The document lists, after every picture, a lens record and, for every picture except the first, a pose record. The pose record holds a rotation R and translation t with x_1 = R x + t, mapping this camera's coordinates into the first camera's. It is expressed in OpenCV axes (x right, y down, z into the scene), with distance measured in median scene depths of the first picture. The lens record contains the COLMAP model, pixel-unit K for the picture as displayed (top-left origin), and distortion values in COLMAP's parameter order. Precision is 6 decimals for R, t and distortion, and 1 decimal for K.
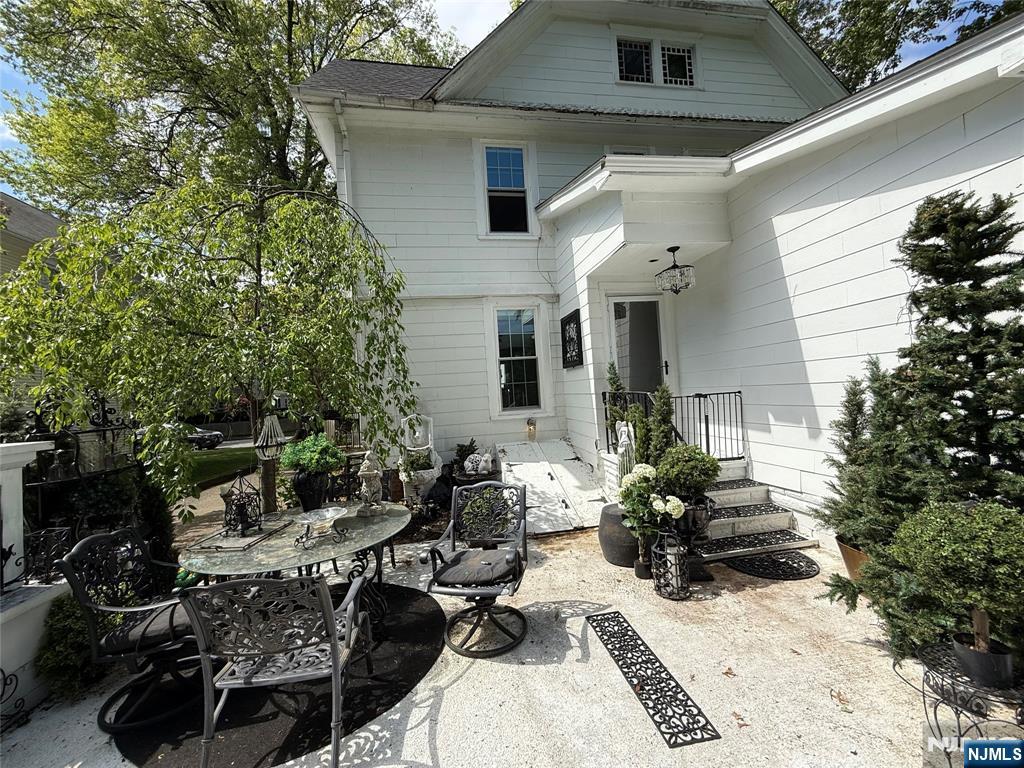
lens RADIAL K [[406.9, 0, 509.6], [0, 406.9, 382.9], [0, 0, 1]] dist [-0.001170, 0.000450]
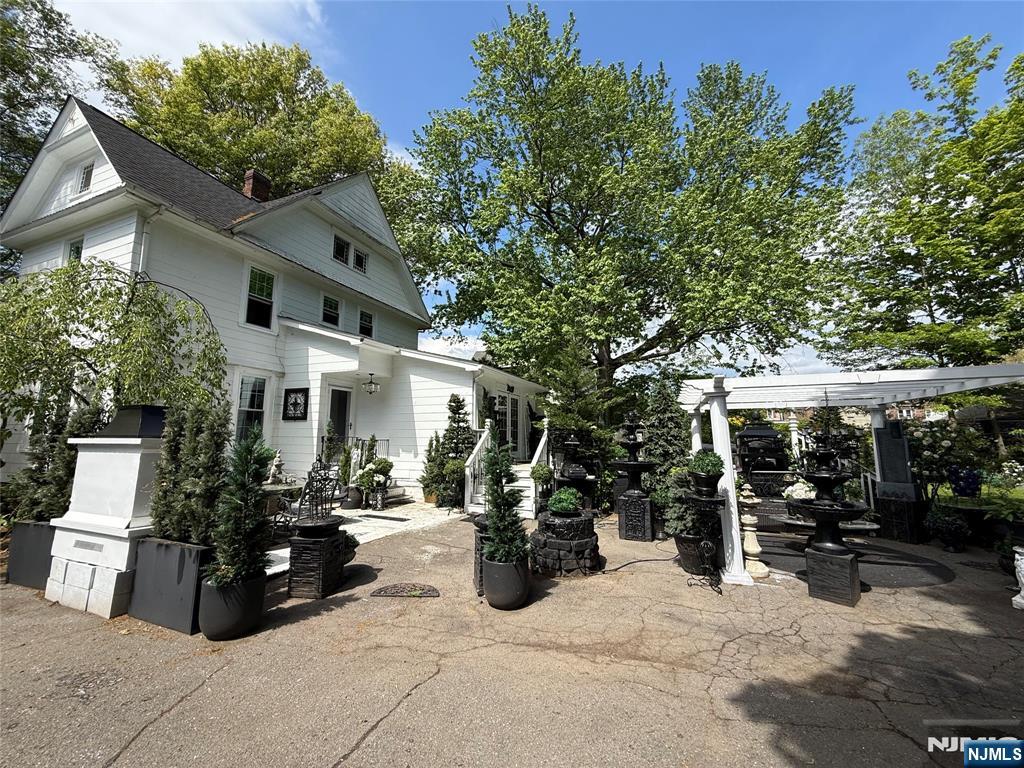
lens RADIAL K [[406.9, 0, 511.1], [0, 406.9, 379.9], [0, 0, 1]] dist [-0.001170, 0.000450]
pose [[0.525356, 0.182052, 0.831179, -1.396293], [-0.058048, 0.982236, -0.178448, 0.077671], [-0.848900, 0.045500, 0.526591, -1.110539]]
